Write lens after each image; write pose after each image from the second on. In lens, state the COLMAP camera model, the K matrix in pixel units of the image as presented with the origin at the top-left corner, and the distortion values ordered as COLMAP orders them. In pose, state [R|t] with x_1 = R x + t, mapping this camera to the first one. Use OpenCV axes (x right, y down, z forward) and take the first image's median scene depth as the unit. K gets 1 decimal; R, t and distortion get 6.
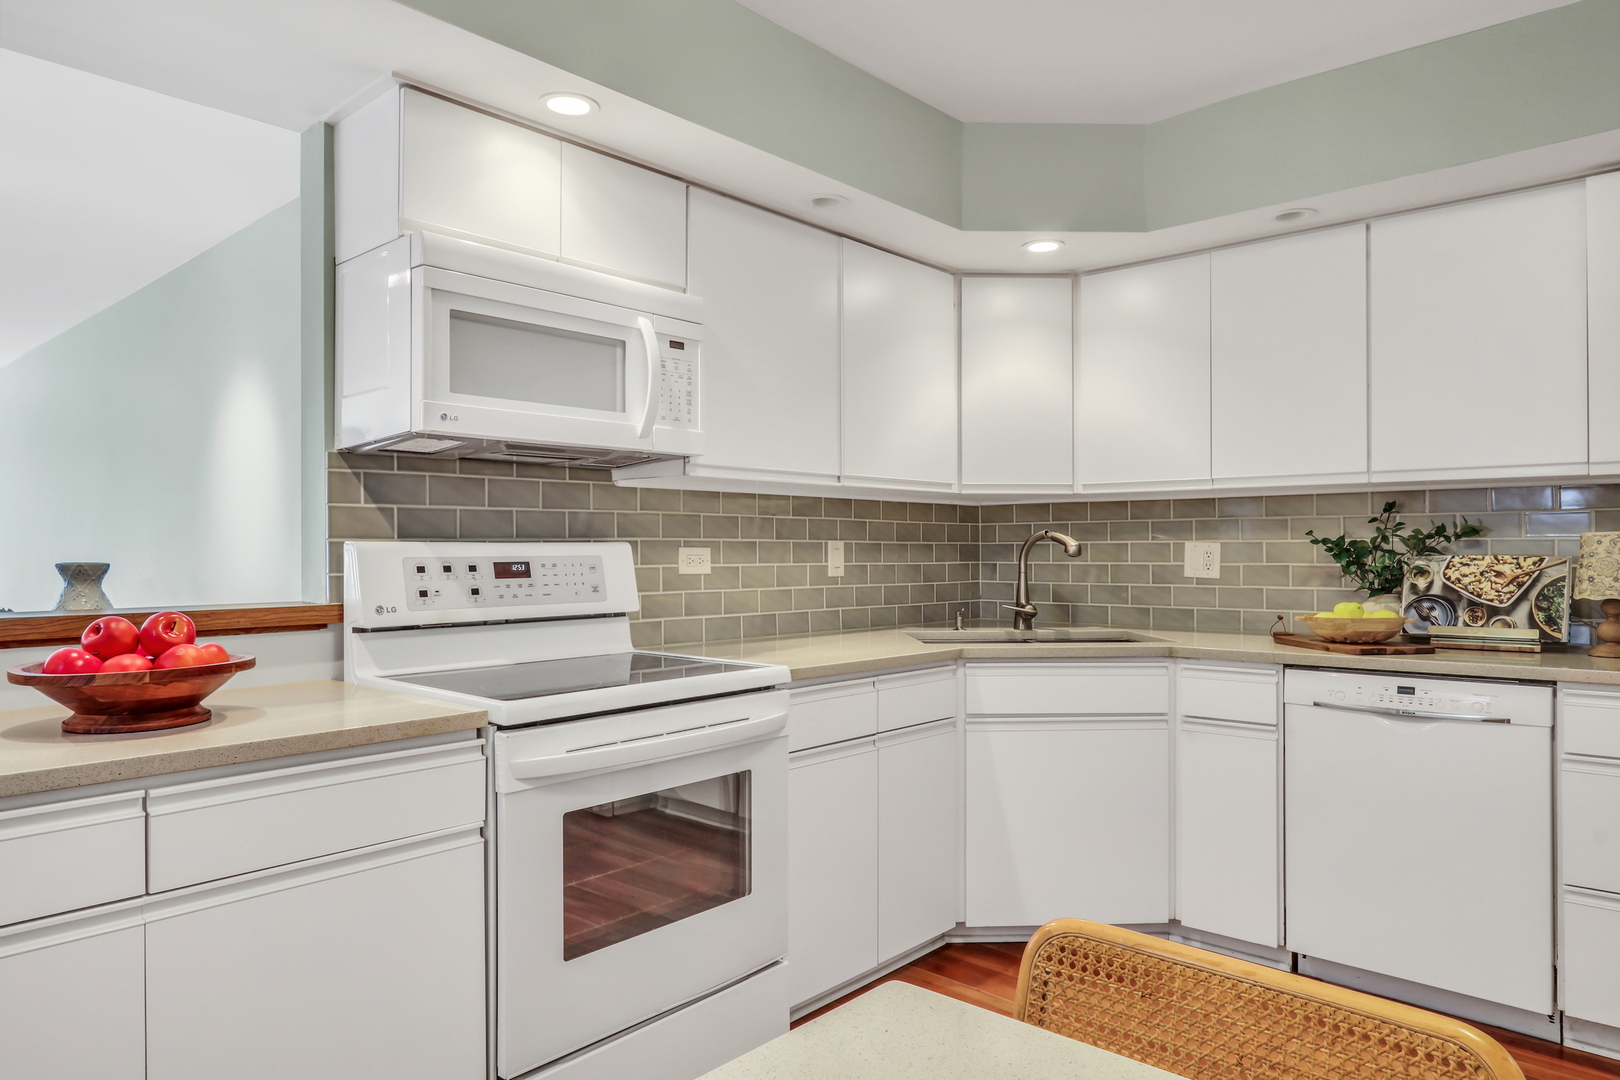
lens RADIAL K [[1049.1, 0, 810.0], [0, 1049.1, 540.0], [0, 0, 1]] dist [0.001552, 0.002509]
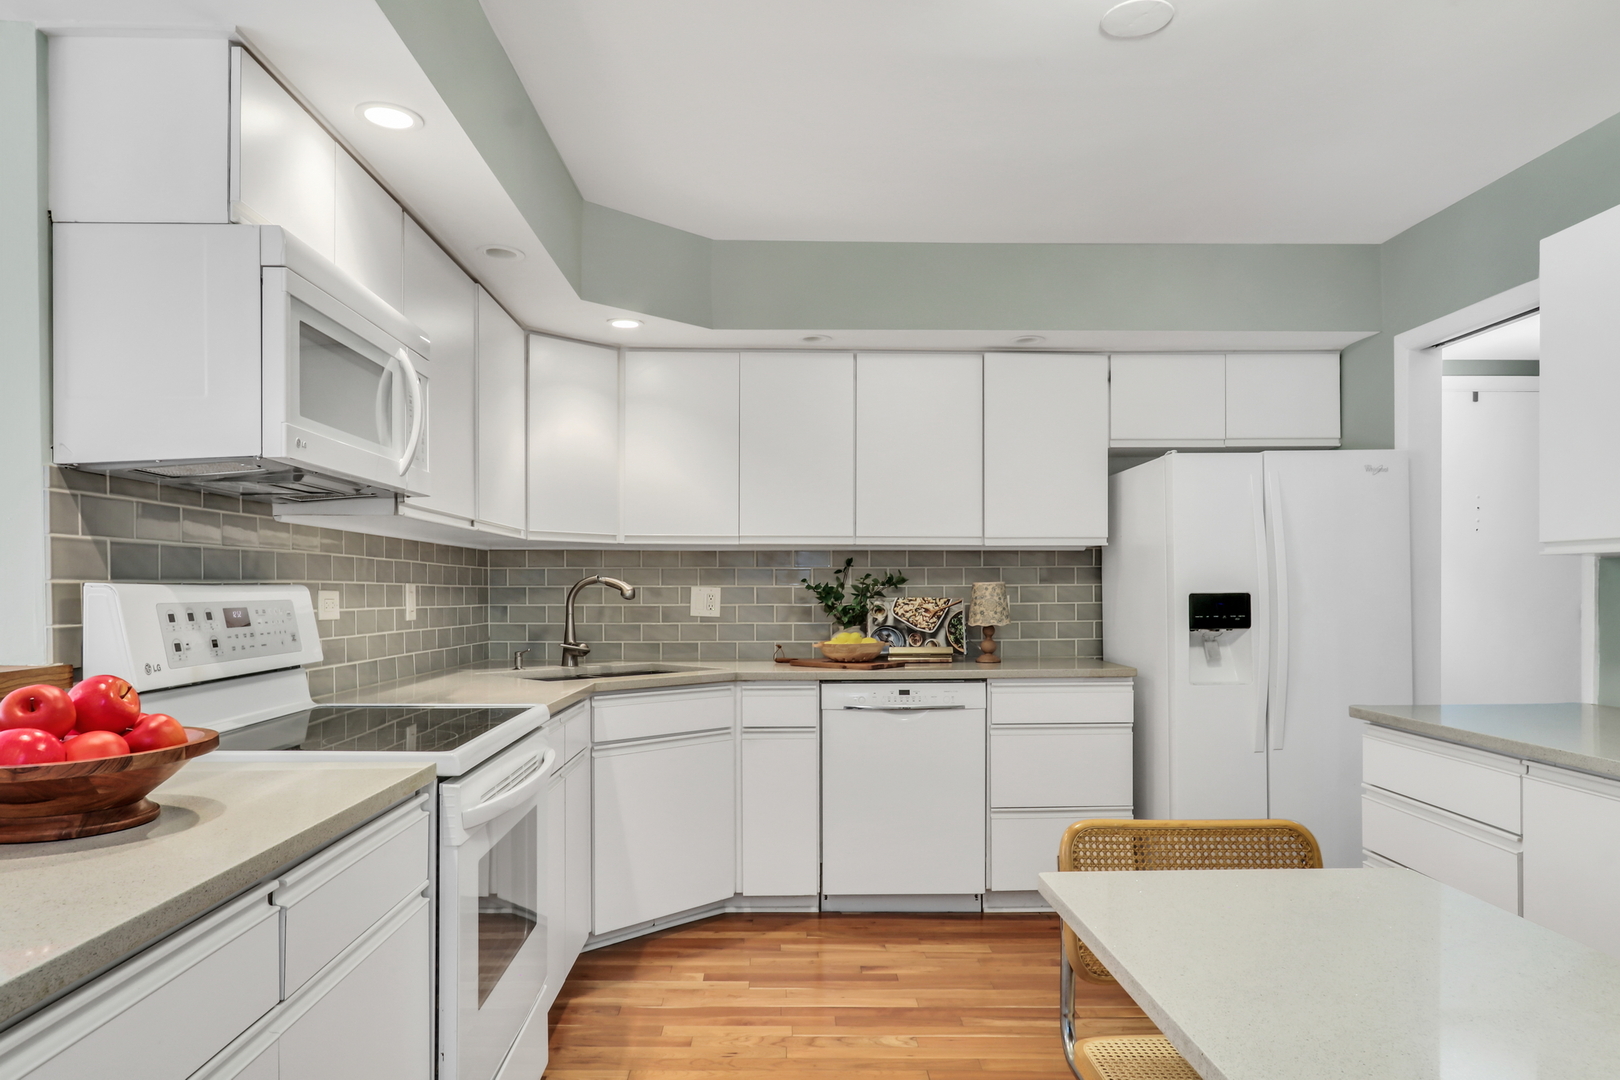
lens RADIAL K [[1058.6, 0, 810.1], [0, 1058.6, 595.5], [0, 0, 1]] dist [-0.006314, -0.000628]
pose [[0.722437, -0.000939, 0.691436, -0.470601], [-0.008353, 0.999914, 0.010085, -0.001631], [-0.691386, -0.013061, 0.722367, 0.046453]]
